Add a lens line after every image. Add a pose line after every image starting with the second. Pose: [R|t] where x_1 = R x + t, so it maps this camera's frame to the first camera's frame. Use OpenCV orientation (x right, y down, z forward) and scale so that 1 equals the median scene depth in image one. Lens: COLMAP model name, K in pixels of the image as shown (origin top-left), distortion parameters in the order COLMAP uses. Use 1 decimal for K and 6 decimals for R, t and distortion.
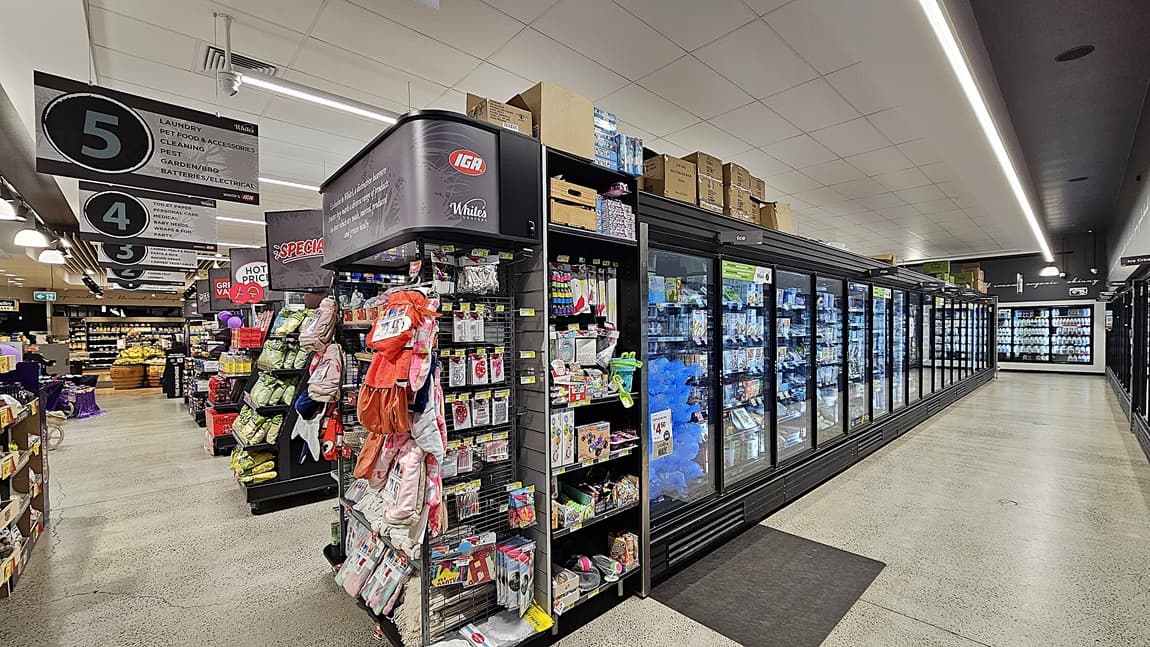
lens RADIAL K [[471.1, 0, 575.3], [0, 471.1, 339.7], [0, 0, 1]] dist [-0.000204, 0.000501]
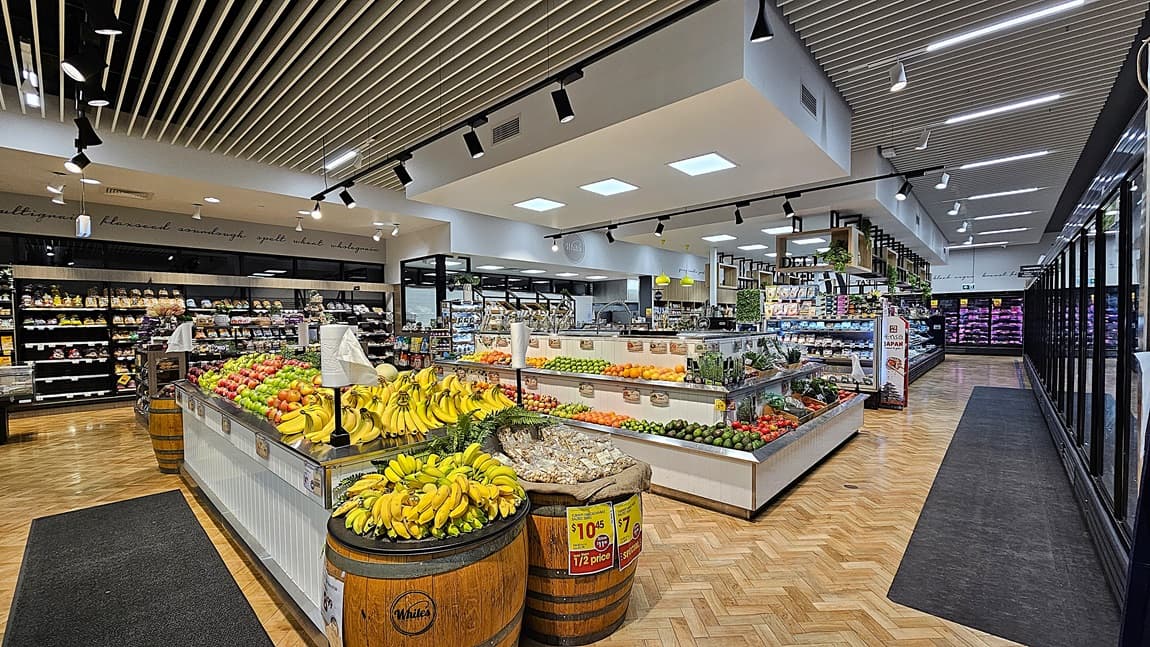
lens RADIAL K [[471.1, 0, 575.3], [0, 471.1, 339.7], [0, 0, 1]] dist [-0.000204, 0.000501]
pose [[0.996349, -0.001562, 0.085365, -0.642059], [-0.000236, 0.999778, 0.021052, 0.001496], [-0.085379, -0.020995, 0.996127, 0.604496]]
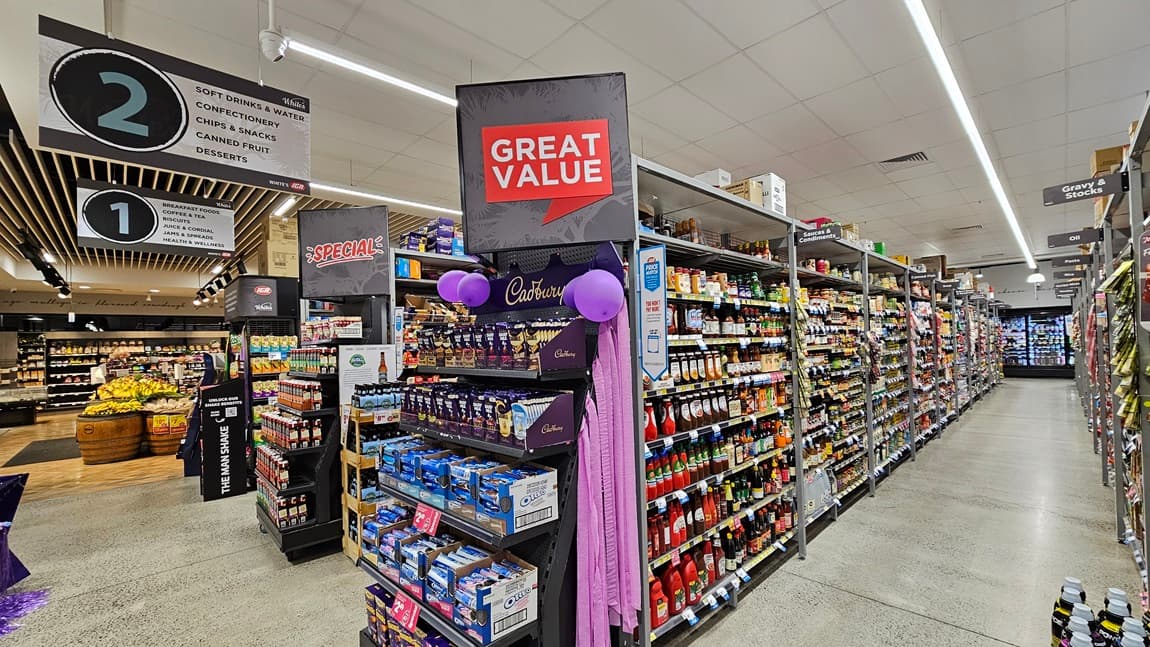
lens RADIAL K [[472.8, 0, 578.2], [0, 472.8, 338.2], [0, 0, 1]] dist [-0.009538, 0.004677]
pose [[0.999495, -0.018046, 0.026171, -0.307047], [0.018903, 0.999281, -0.032871, -0.003204], [-0.025559, 0.033349, 0.999117, 0.320052]]
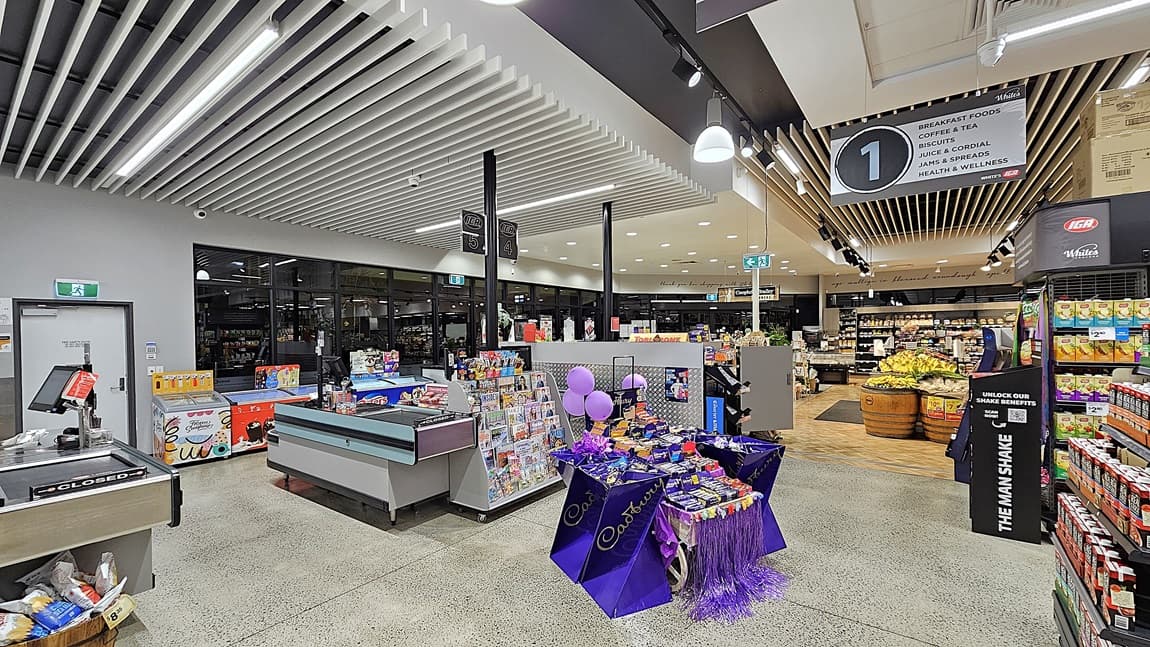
lens RADIAL K [[469.7, 0, 573.1], [0, 469.7, 339.6], [0, 0, 1]] dist [-0.003258, 0.000096]
pose [[0.180053, 0.021257, -0.983427, -0.353167], [-0.011766, 0.999741, 0.019456, -0.004236], [0.983587, 0.008068, 0.180256, 0.394590]]
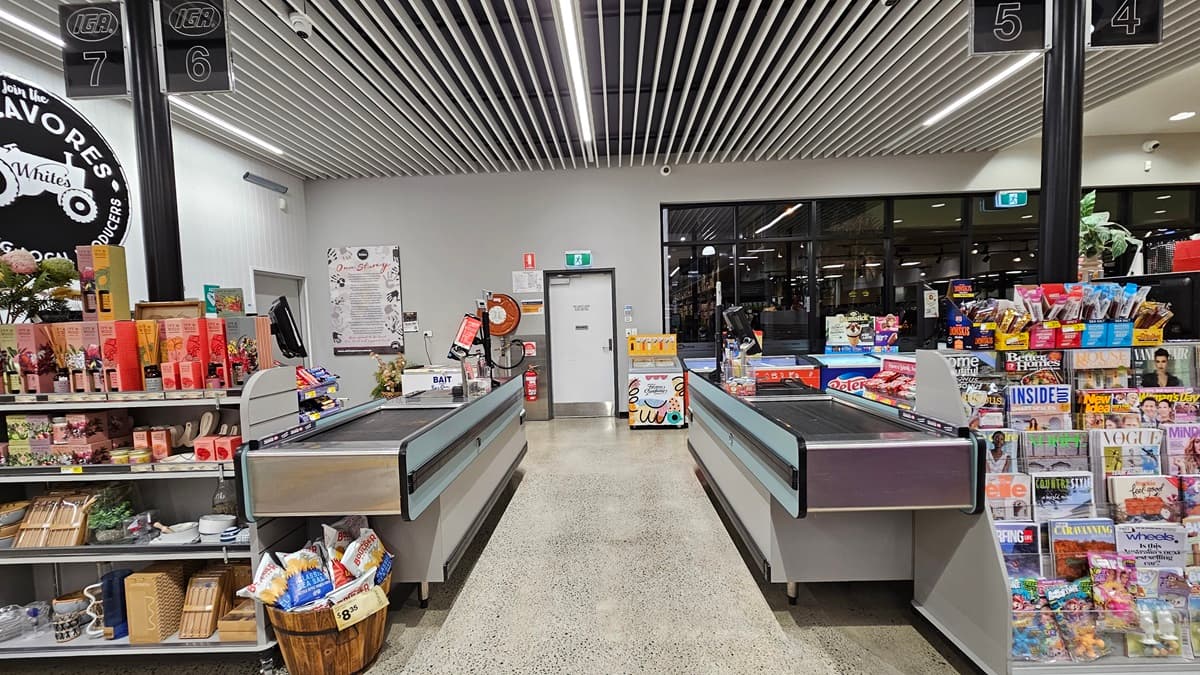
lens RADIAL K [[491.6, 0, 600.4], [0, 491.6, 354.4], [0, 0, 1]] dist [-0.000204, 0.000501]
pose [[-0.703497, 0.078312, -0.706370, -0.454474], [0.021354, 0.995791, 0.089131, 0.010081], [0.710377, 0.047620, -0.702208, 0.402506]]
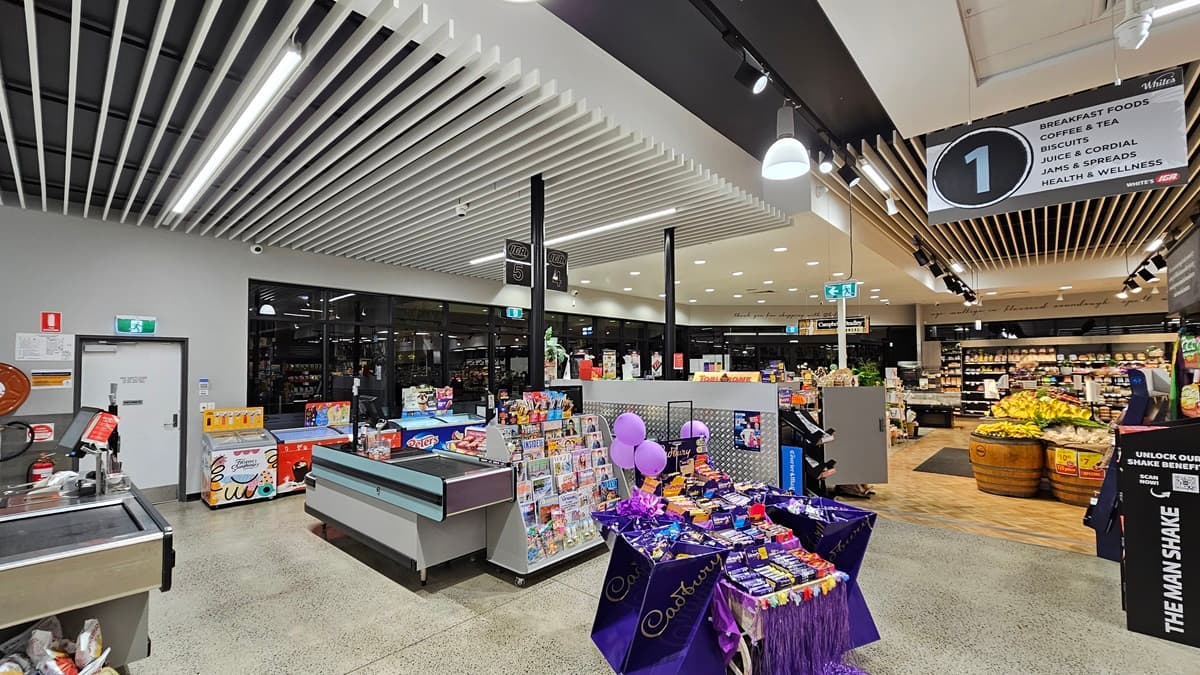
lens RADIAL K [[490.5, 0, 597.6], [0, 490.5, 353.0], [0, 0, 1]] dist [-0.003519, -0.000037]
pose [[0.085914, -0.019055, -0.996120, -0.366672], [-0.014915, 0.999680, -0.020409, -0.007058], [0.996191, 0.016610, 0.085602, 0.405208]]
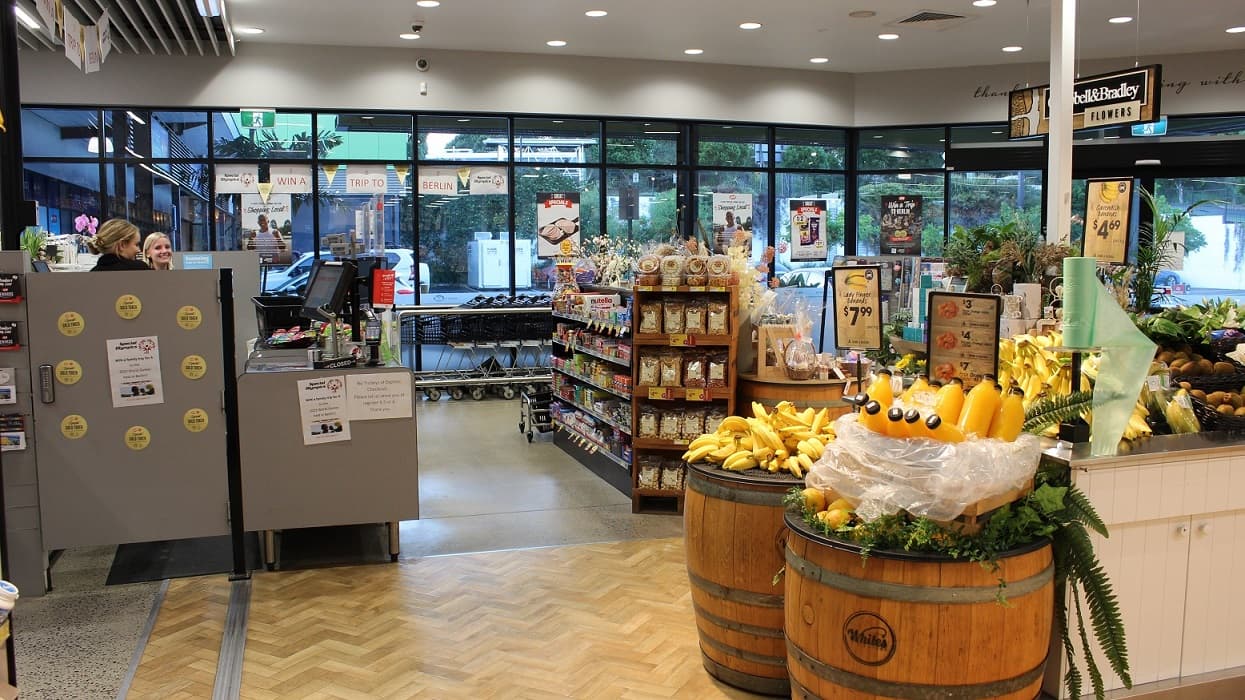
lens RADIAL K [[1033.4, 0, 622.5], [0, 1033.4, 350.0], [0, 0, 1]] dist [-0.136823, 0.007360]
pose [[-0.413364, 0.088380, -0.906267, -0.497840], [-0.017826, 0.994302, 0.105096, 0.001551], [0.910391, 0.059598, -0.409433, 0.741898]]
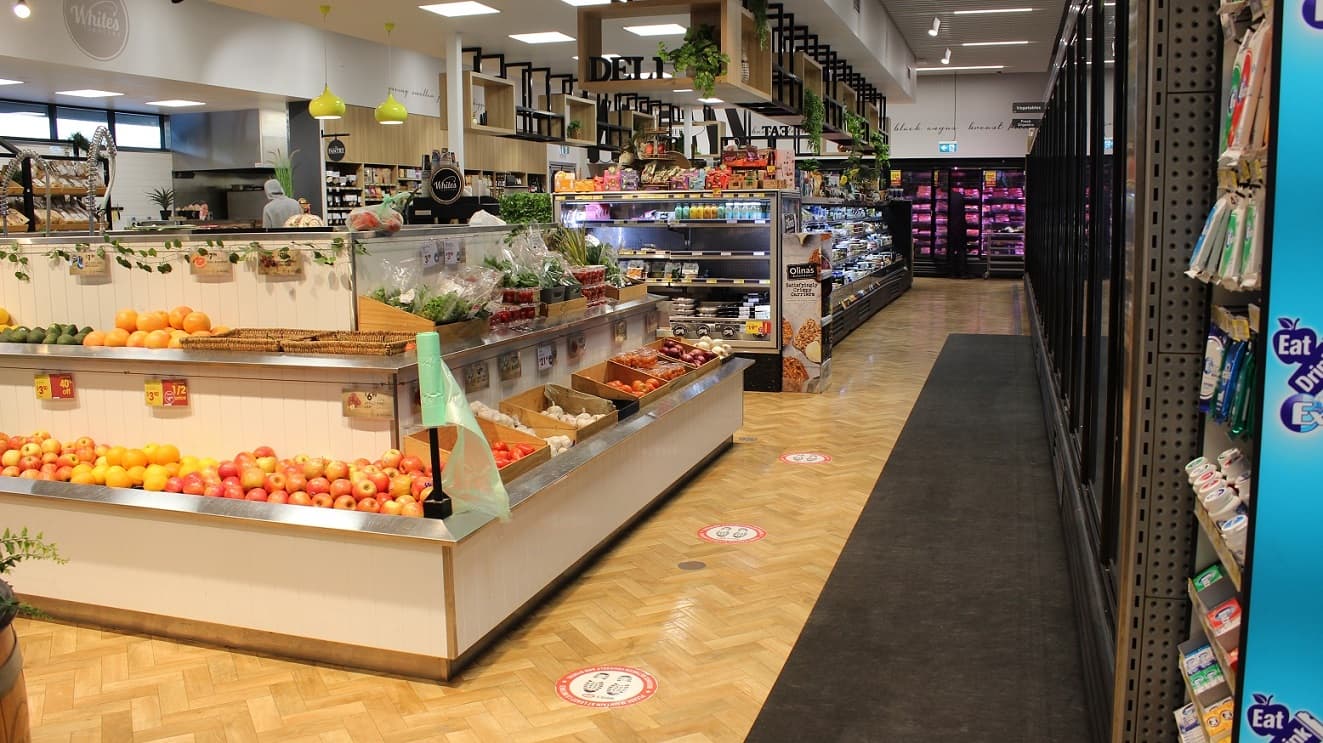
lens RADIAL K [[1098.2, 0, 661.5], [0, 1098.2, 371.5], [0, 0, 1]] dist [-0.136823, 0.007360]
pose [[0.870075, -0.069372, 0.488012, -0.610962], [0.010556, 0.992442, 0.122258, 0.006613], [-0.492806, -0.101222, 0.864232, 0.621047]]
